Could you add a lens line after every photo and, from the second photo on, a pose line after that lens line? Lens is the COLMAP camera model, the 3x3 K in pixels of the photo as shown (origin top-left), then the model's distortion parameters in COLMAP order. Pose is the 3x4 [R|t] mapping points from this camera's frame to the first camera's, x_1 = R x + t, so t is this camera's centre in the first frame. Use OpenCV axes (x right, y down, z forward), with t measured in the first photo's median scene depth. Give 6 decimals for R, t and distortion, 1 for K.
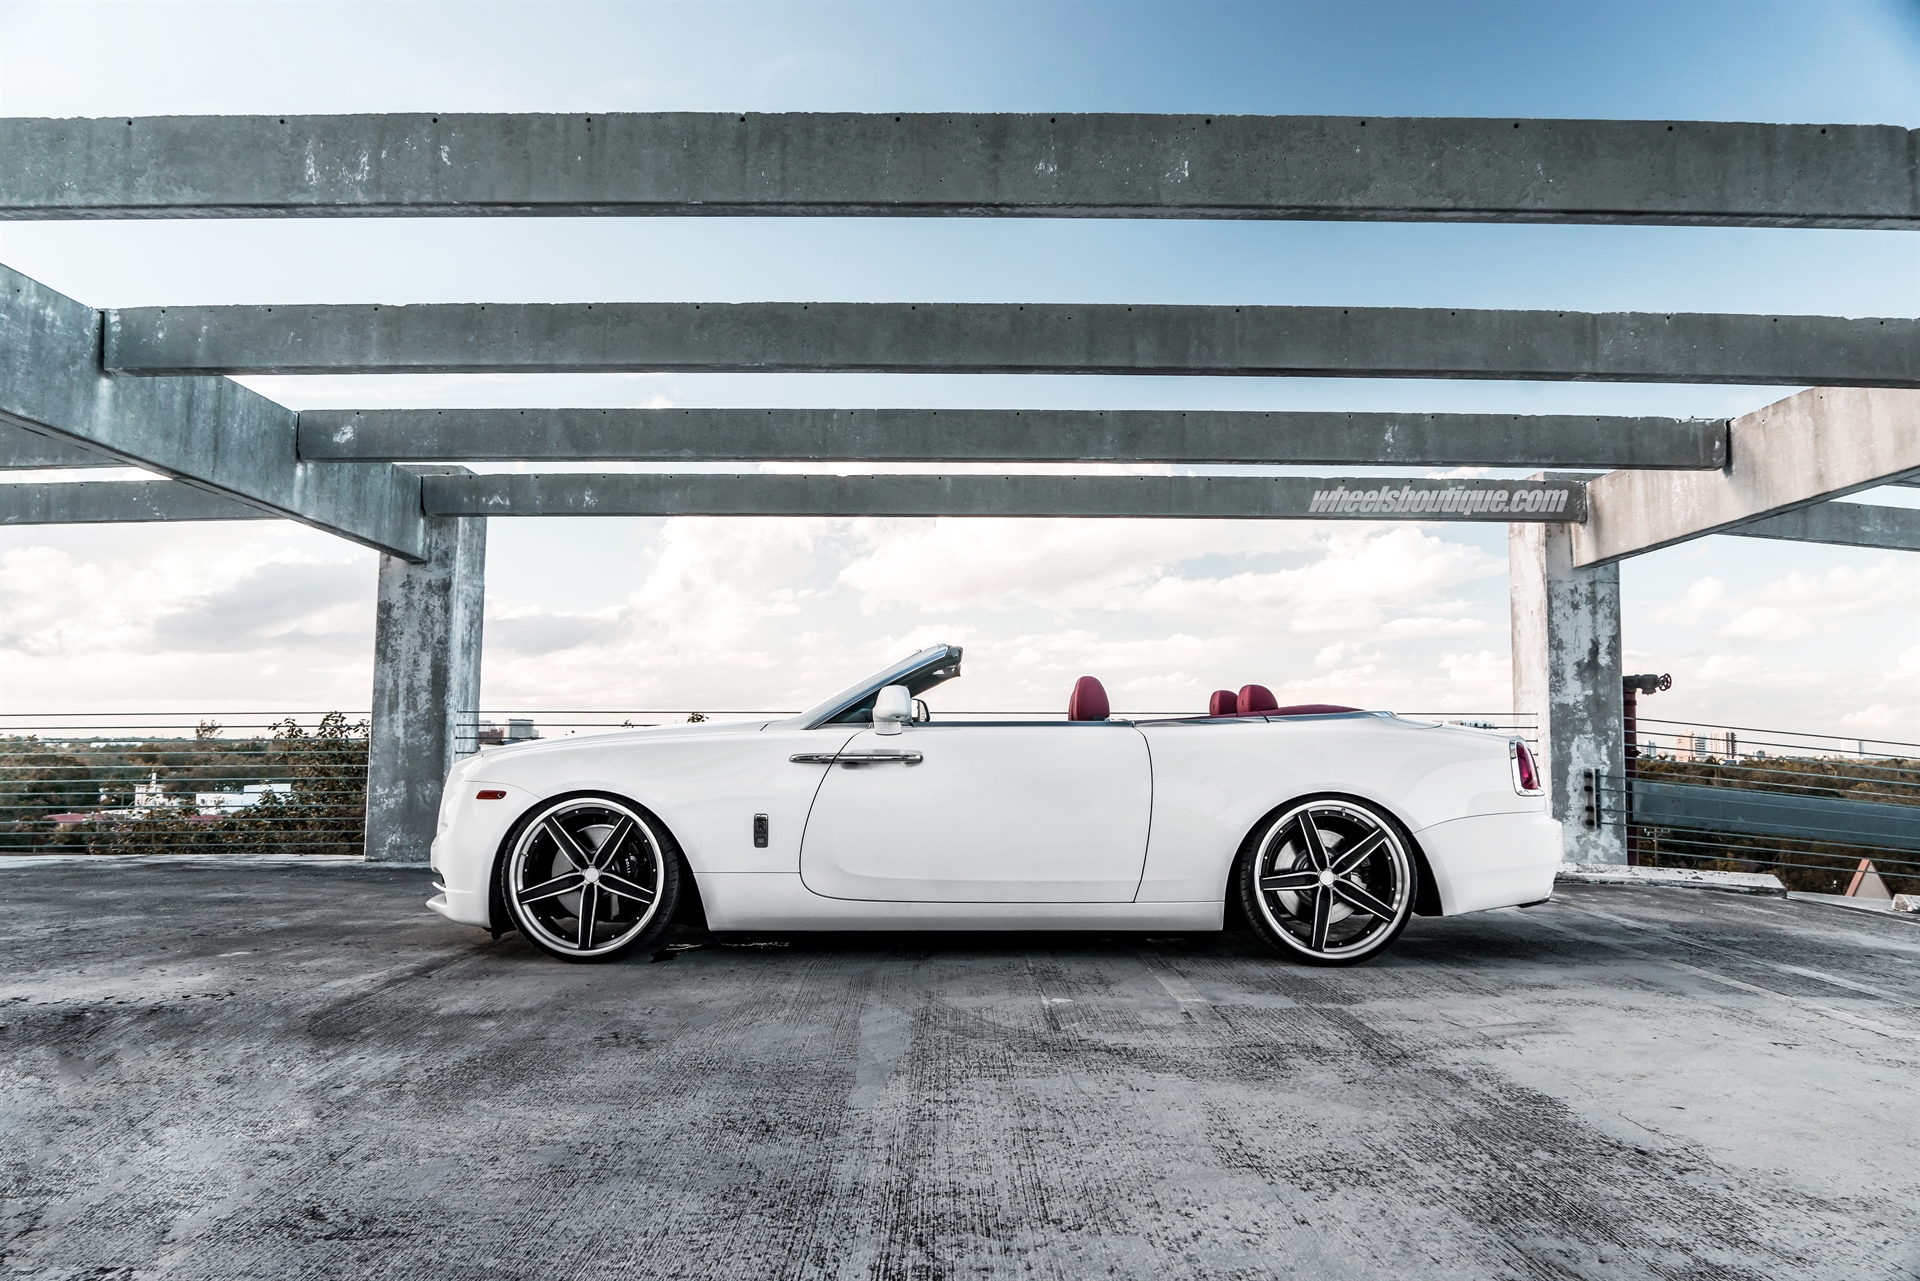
lens RADIAL K [[1268.2, 0, 966.3], [0, 1268.2, 625.8], [0, 0, 1]] dist [-0.035067, 0.003718]
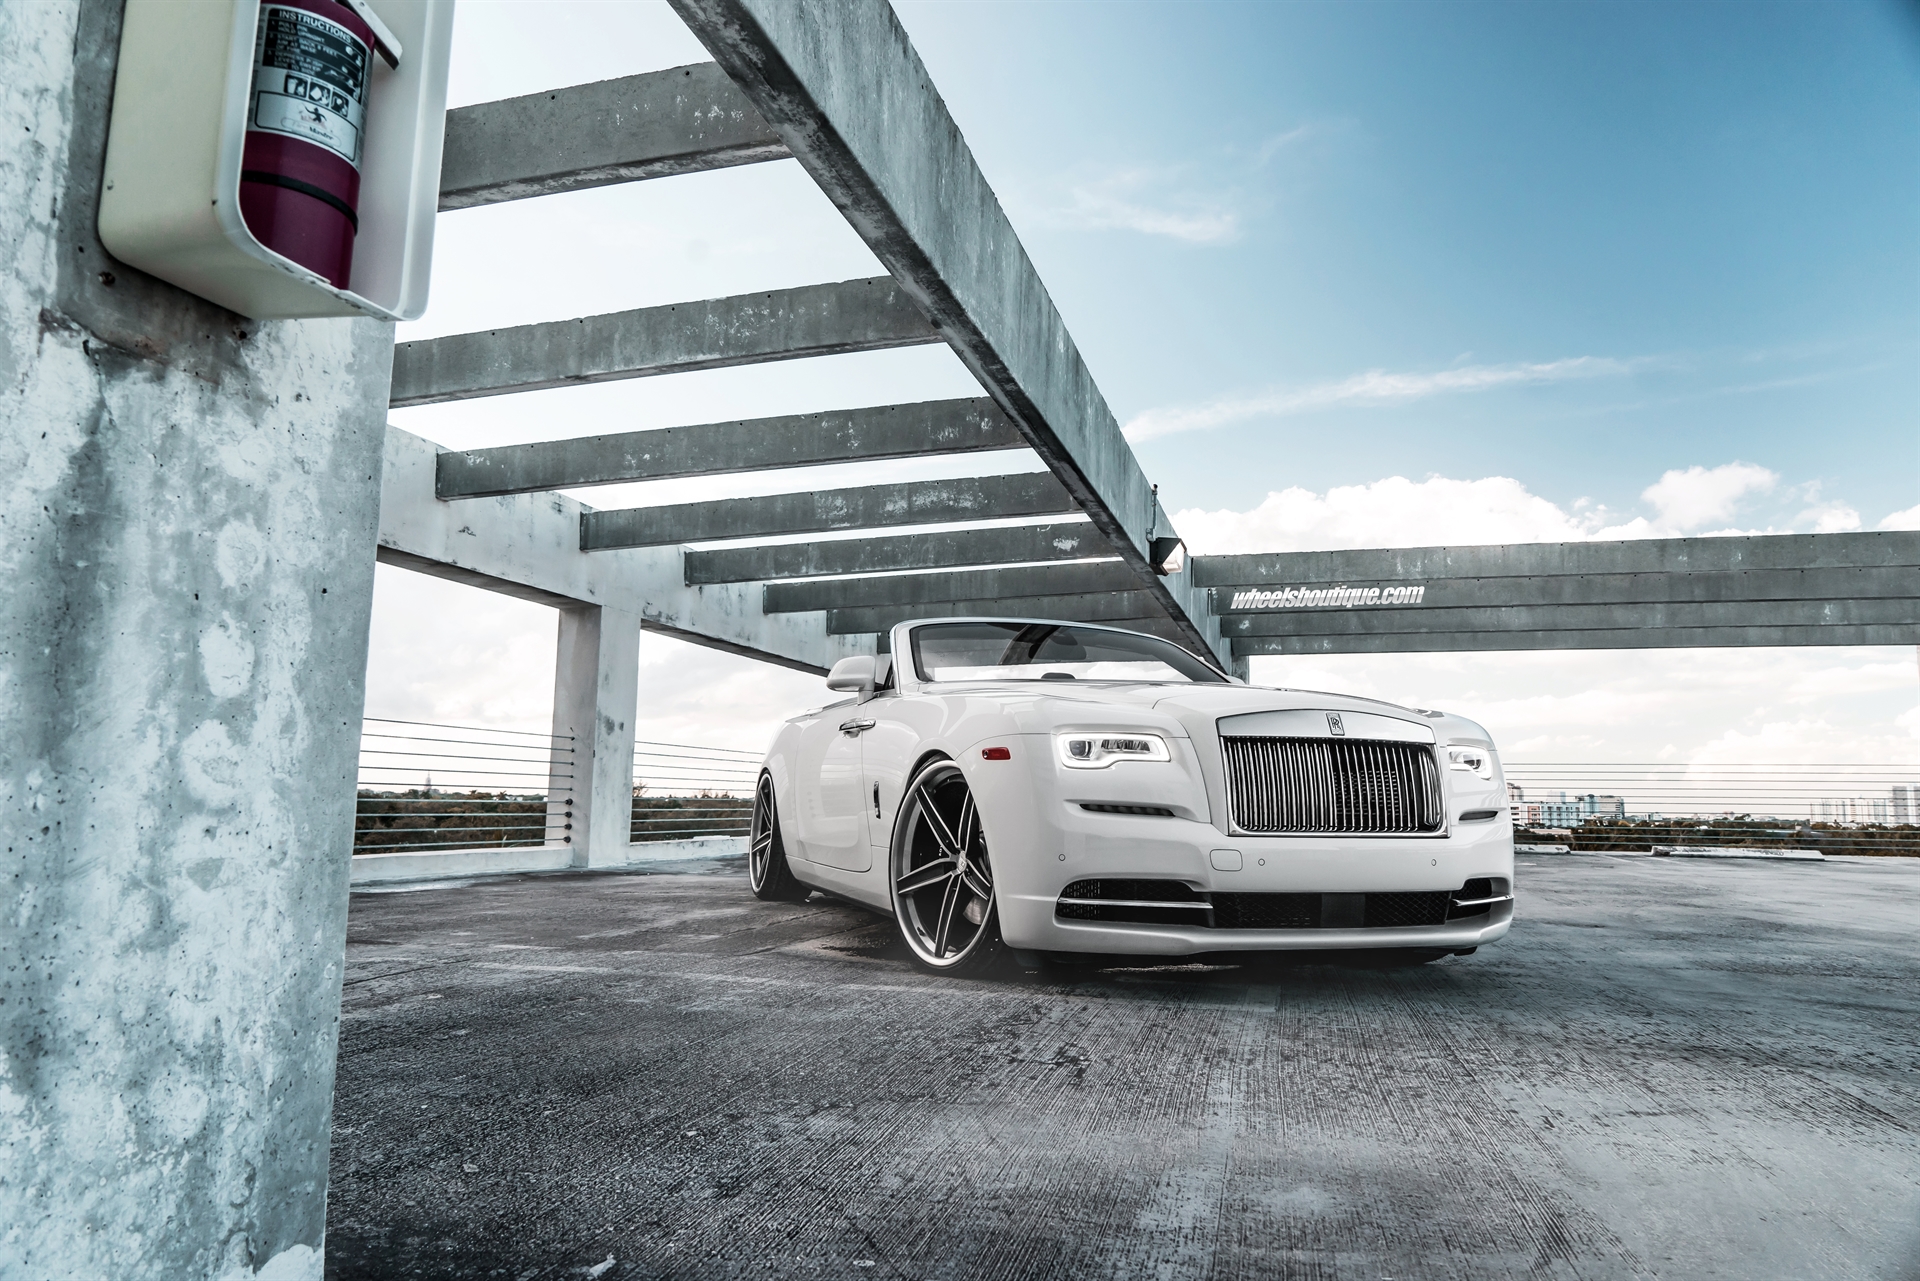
lens RADIAL K [[1268.1, 0, 969.9], [0, 1268.1, 619.6], [0, 0, 1]] dist [-0.040187, 0.033705]
pose [[0.961824, -0.028429, -0.272187, -0.384062], [0.013416, 0.998292, -0.056861, -0.052334], [0.273339, 0.051038, 0.960563, -1.140274]]
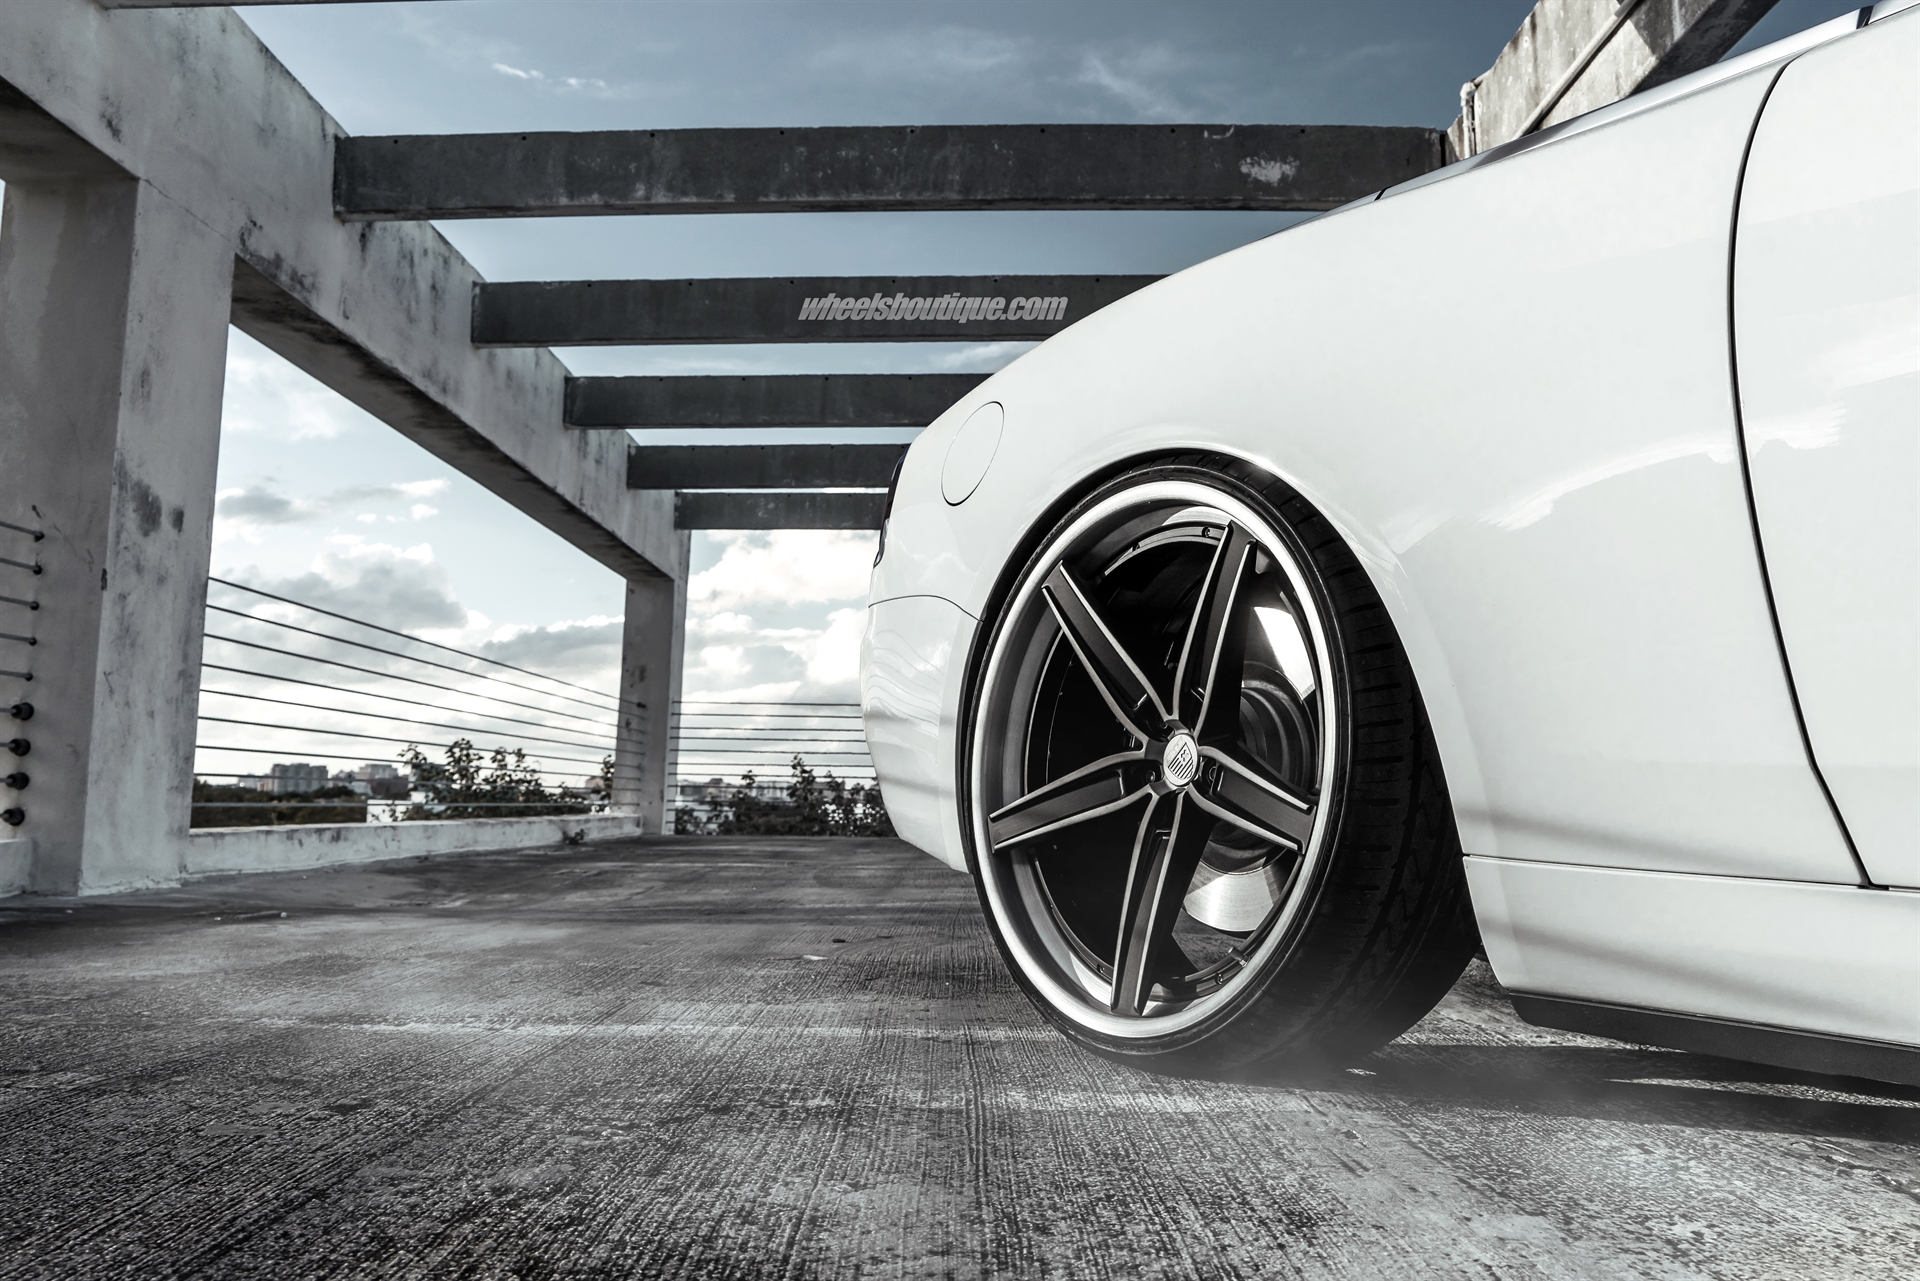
lens RADIAL K [[1607.5, 0, 966.5], [0, 1607.5, 623.7], [0, 0, 1]] dist [-0.097092, 0.105976]
pose [[0.999691, 0.019876, -0.014953, -0.818022], [-0.020193, 0.999569, -0.021315, 0.035159], [0.014523, 0.021610, 0.999661, -0.521885]]
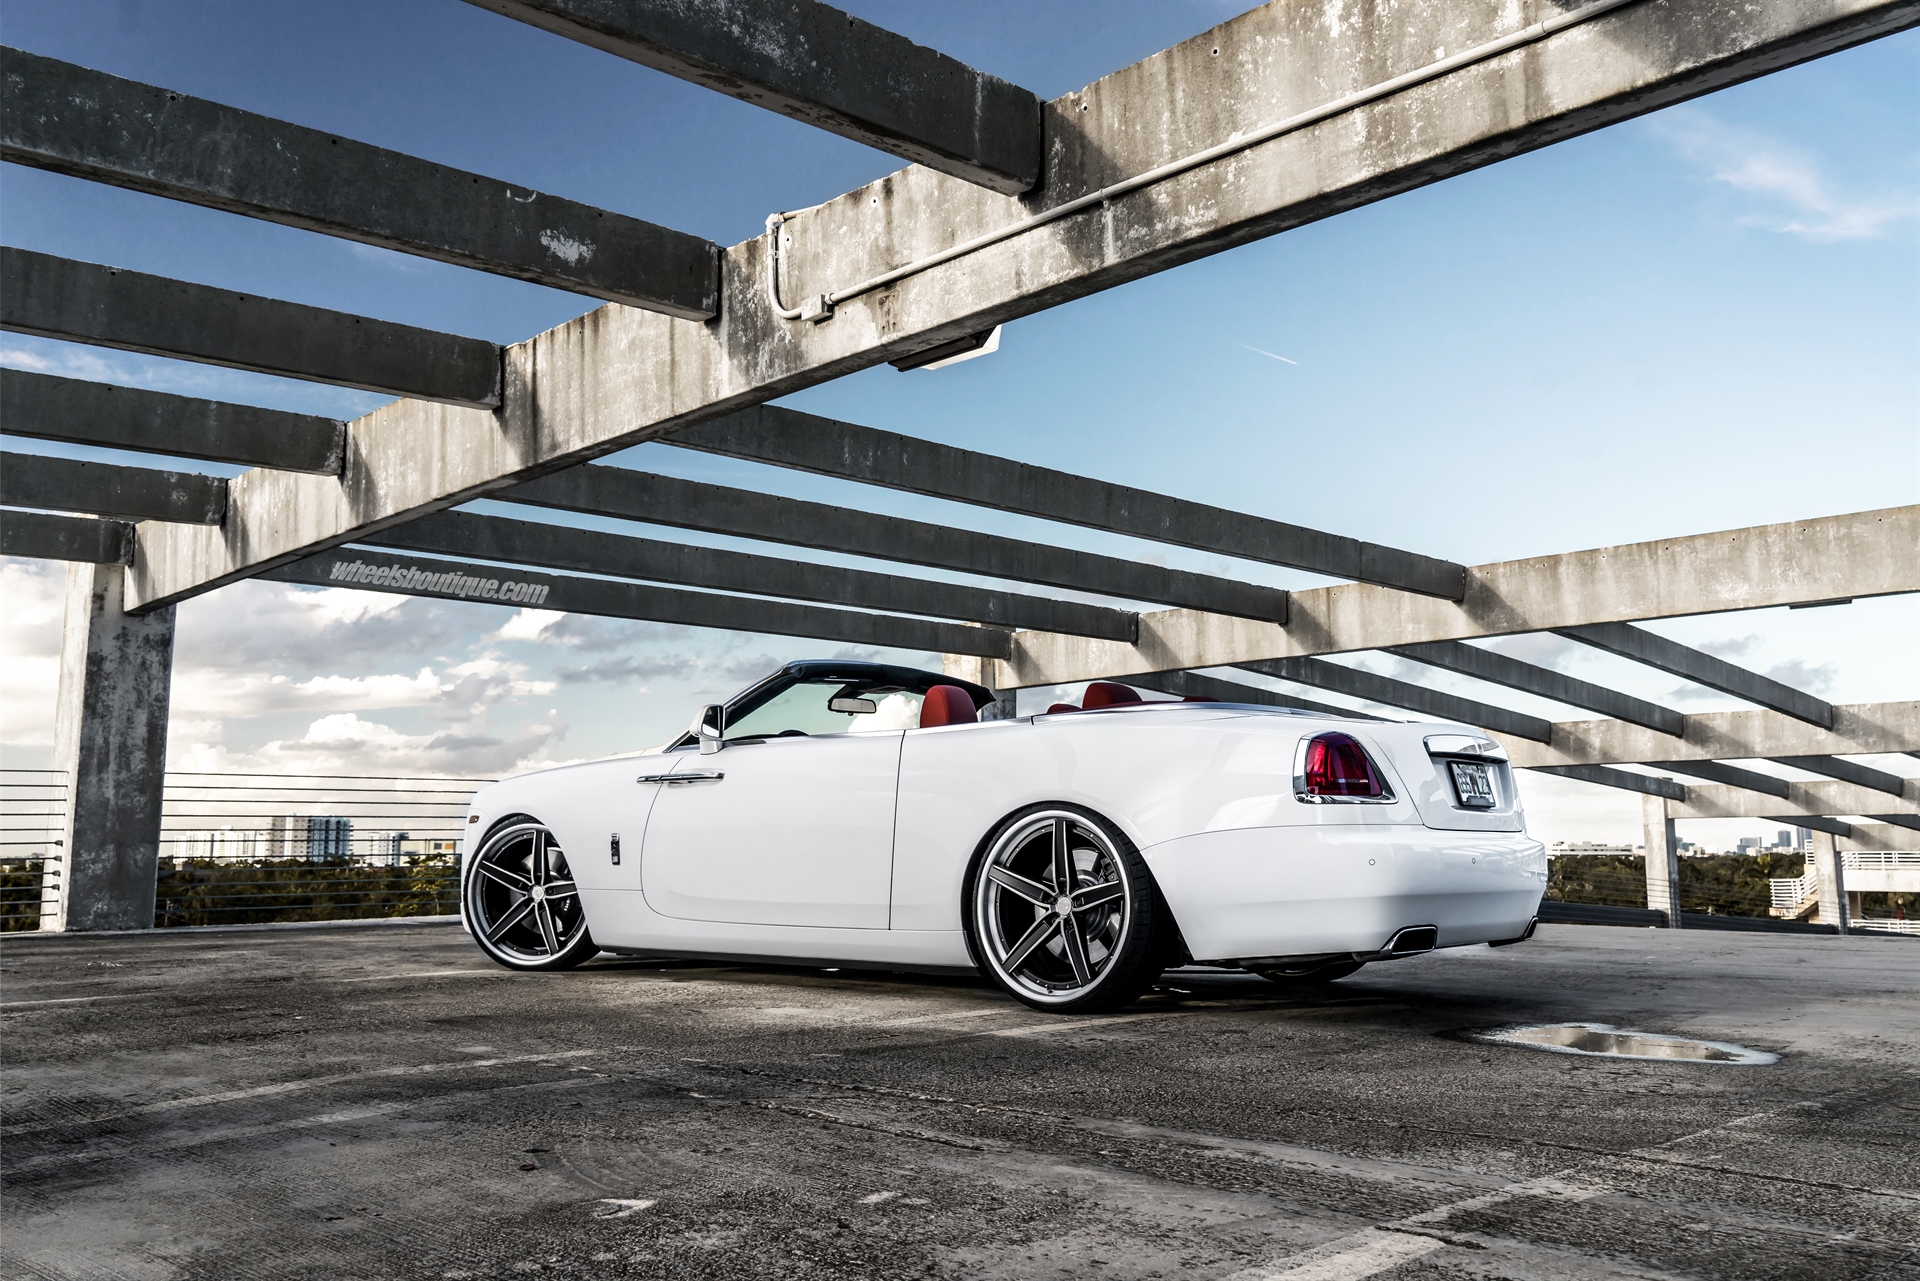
lens RADIAL K [[1592.6, 0, 957.6], [0, 1592.6, 619.8], [0, 0, 1]] dist [-0.003594, 0.001590]
pose [[0.726432, 0.087351, 0.681665, -1.060606], [-0.053789, 0.996073, -0.070318, 0.006460], [-0.685131, 0.014415, 0.728278, -0.398574]]
